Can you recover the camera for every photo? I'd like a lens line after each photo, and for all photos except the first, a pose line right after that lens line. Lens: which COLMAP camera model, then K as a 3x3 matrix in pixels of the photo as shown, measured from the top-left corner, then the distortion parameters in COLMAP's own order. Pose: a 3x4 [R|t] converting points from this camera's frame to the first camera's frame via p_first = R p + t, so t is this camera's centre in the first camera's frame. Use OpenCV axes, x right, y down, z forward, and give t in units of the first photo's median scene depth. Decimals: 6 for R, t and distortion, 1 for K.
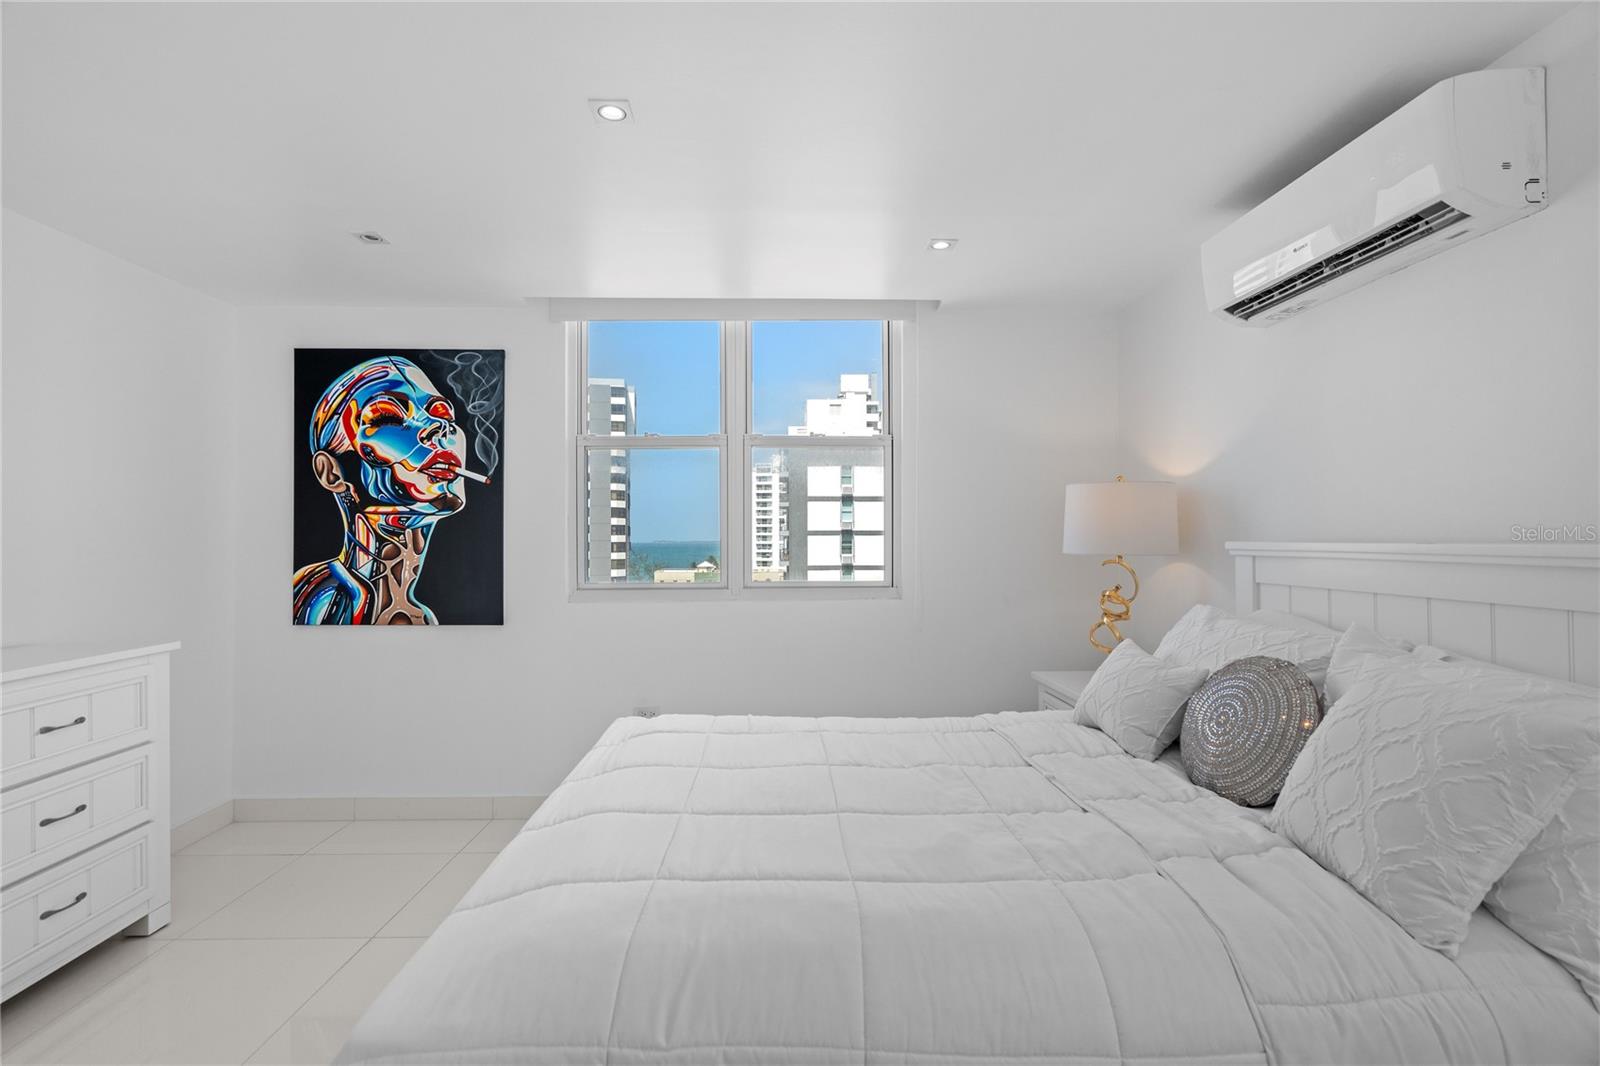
lens RADIAL K [[719.1, 0, 789.8], [0, 719.1, 532.0], [0, 0, 1]] dist [-0.002023, 0.001480]
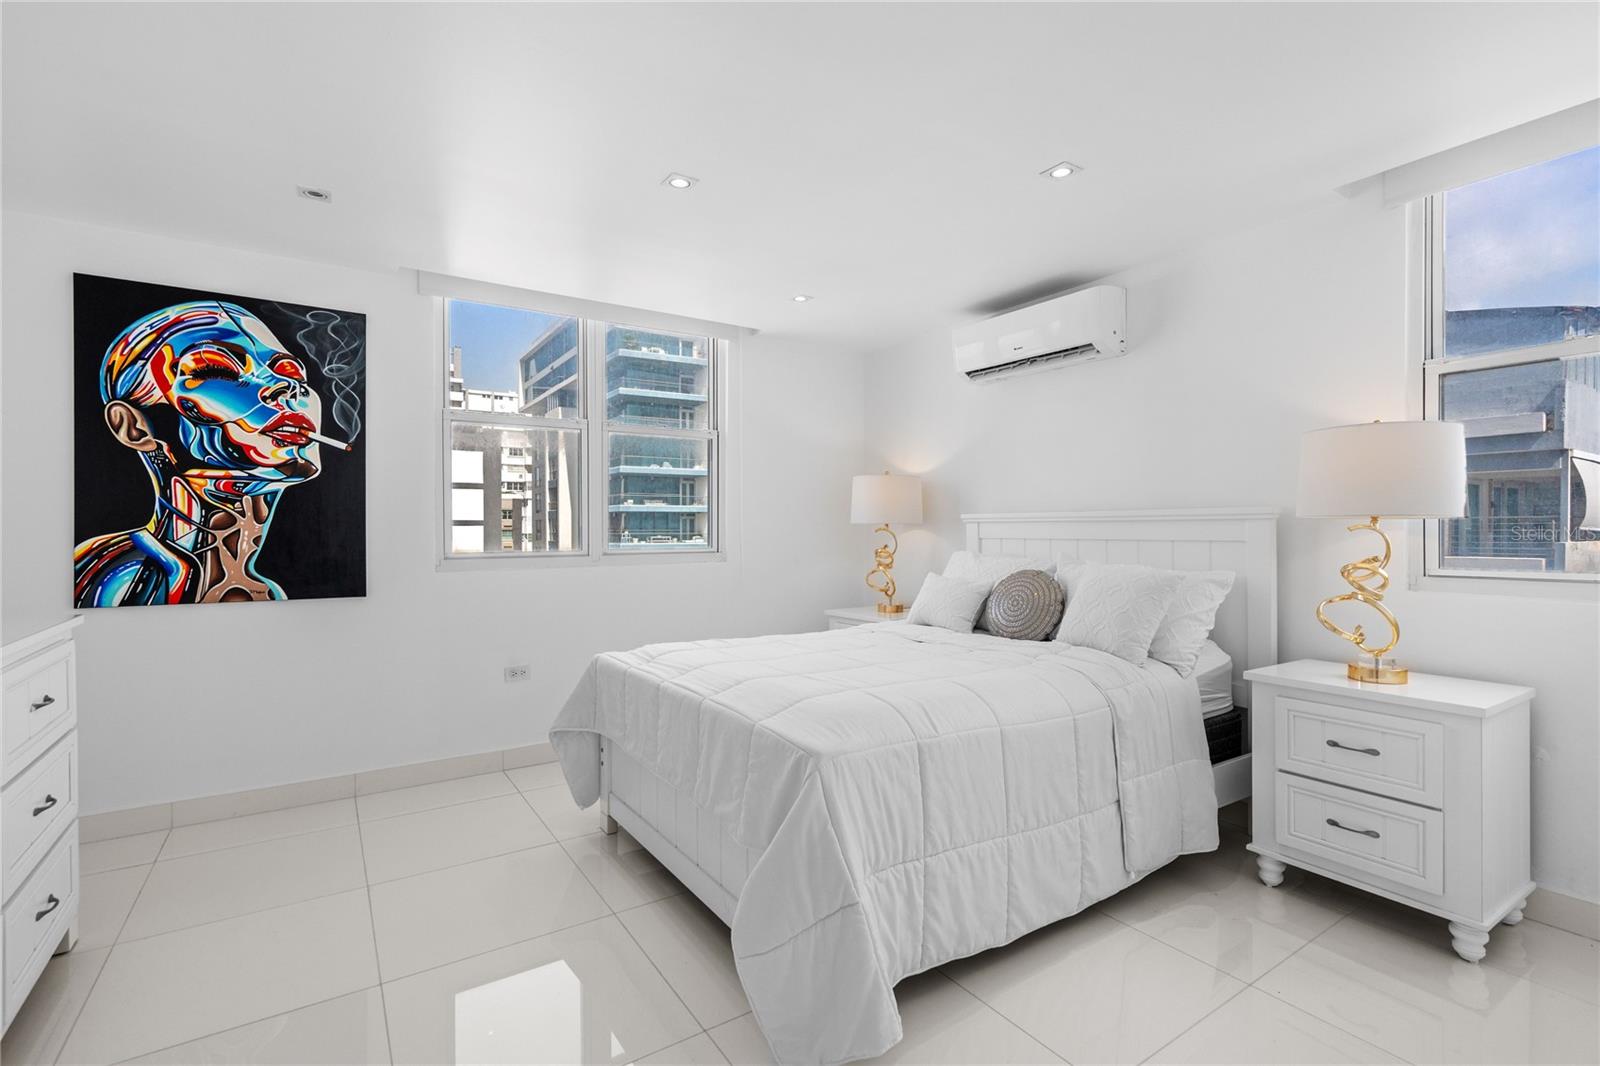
lens RADIAL K [[719.1, 0, 789.8], [0, 719.1, 532.0], [0, 0, 1]] dist [-0.002023, 0.001480]
pose [[0.847219, -0.001179, 0.531242, -0.431945], [-0.005009, 0.999935, 0.010208, 0.028848], [-0.531220, -0.011310, 0.847159, -0.134900]]
